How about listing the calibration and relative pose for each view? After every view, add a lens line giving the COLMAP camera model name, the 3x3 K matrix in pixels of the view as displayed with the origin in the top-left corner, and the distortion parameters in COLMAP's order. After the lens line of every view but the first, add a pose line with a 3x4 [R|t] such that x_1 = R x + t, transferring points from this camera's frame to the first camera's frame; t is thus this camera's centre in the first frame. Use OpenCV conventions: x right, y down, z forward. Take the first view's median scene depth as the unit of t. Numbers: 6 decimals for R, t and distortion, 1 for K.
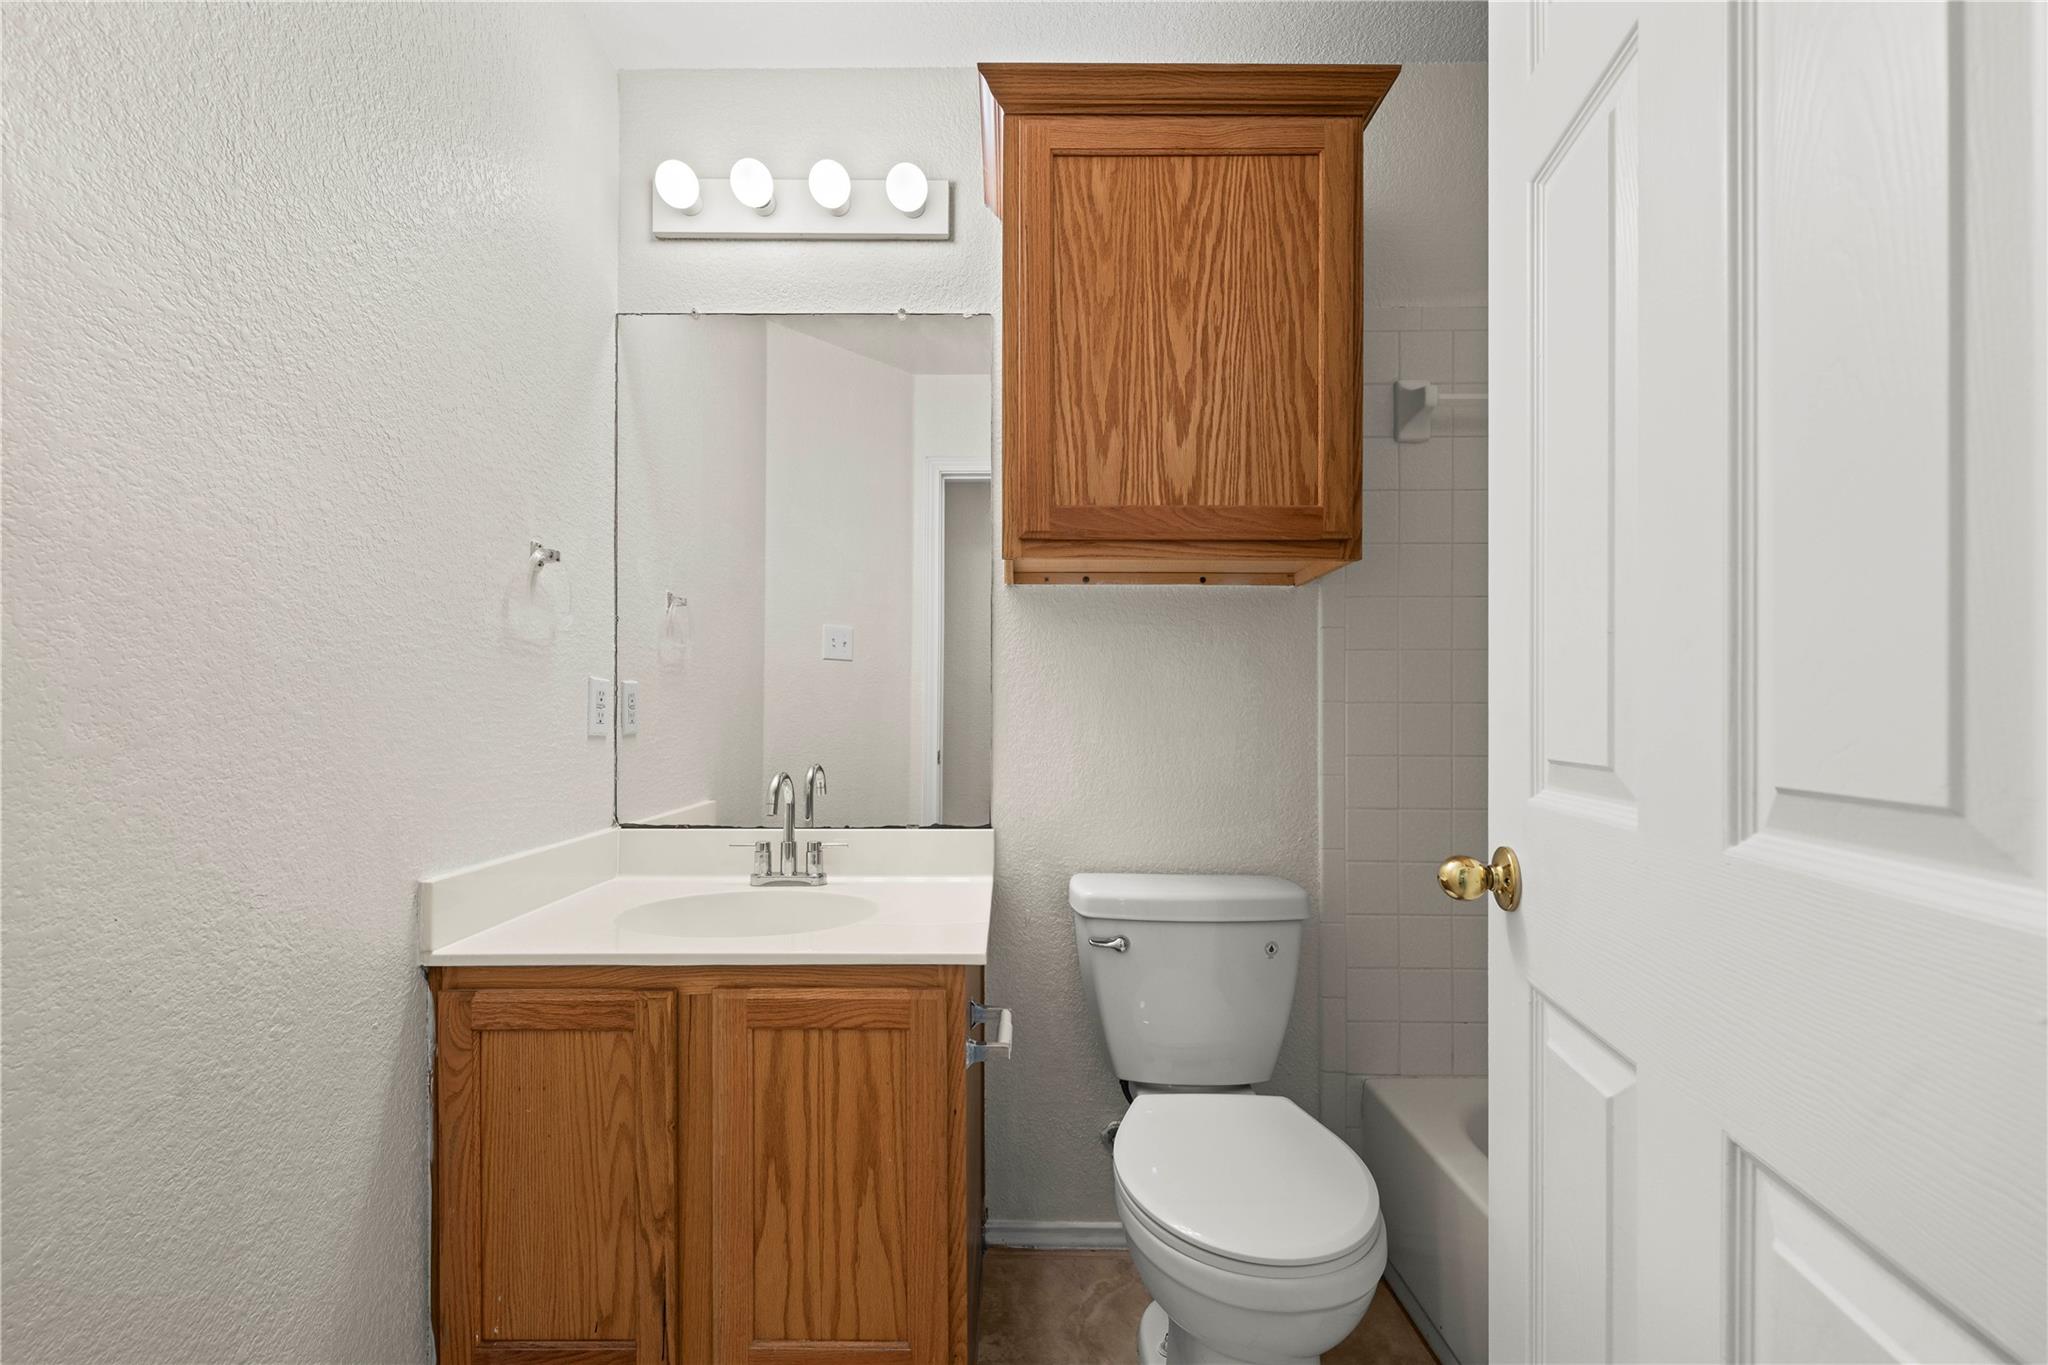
lens RADIAL K [[810.8, 0, 1025.3], [0, 810.8, 698.0], [0, 0, 1]] dist [0.000804, -0.000200]
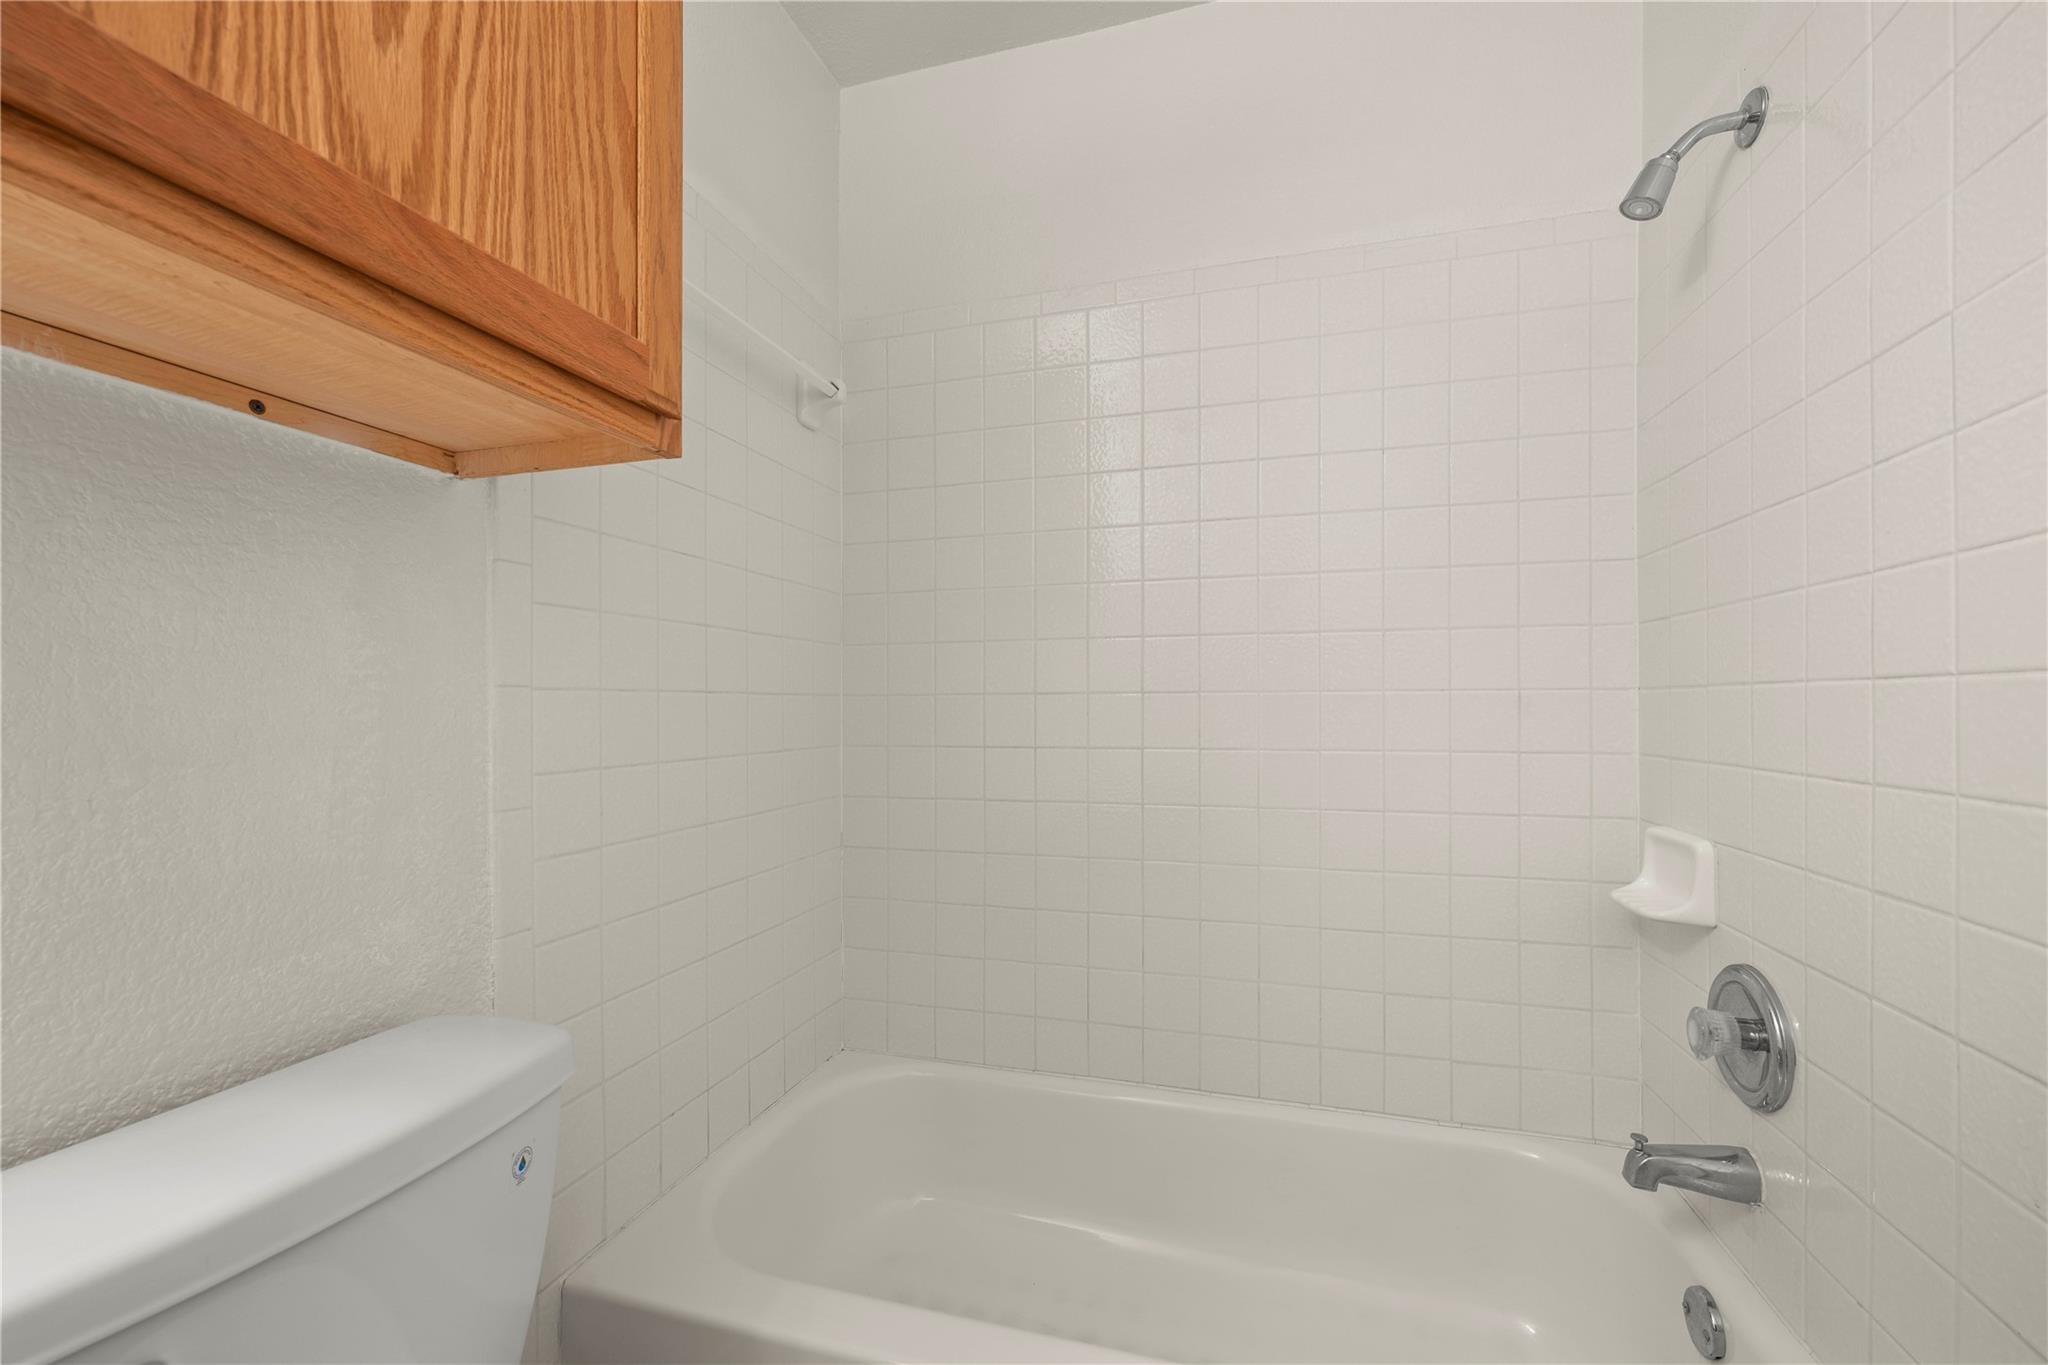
lens RADIAL K [[810.8, 0, 1028.0], [0, 810.8, 695.2], [0, 0, 1]] dist [0.000804, -0.000200]
pose [[0.268908, 0.007778, 0.963134, -0.111726], [-0.006325, 0.999960, -0.006310, 0.014742], [-0.963145, -0.004395, 0.268947, 0.577982]]
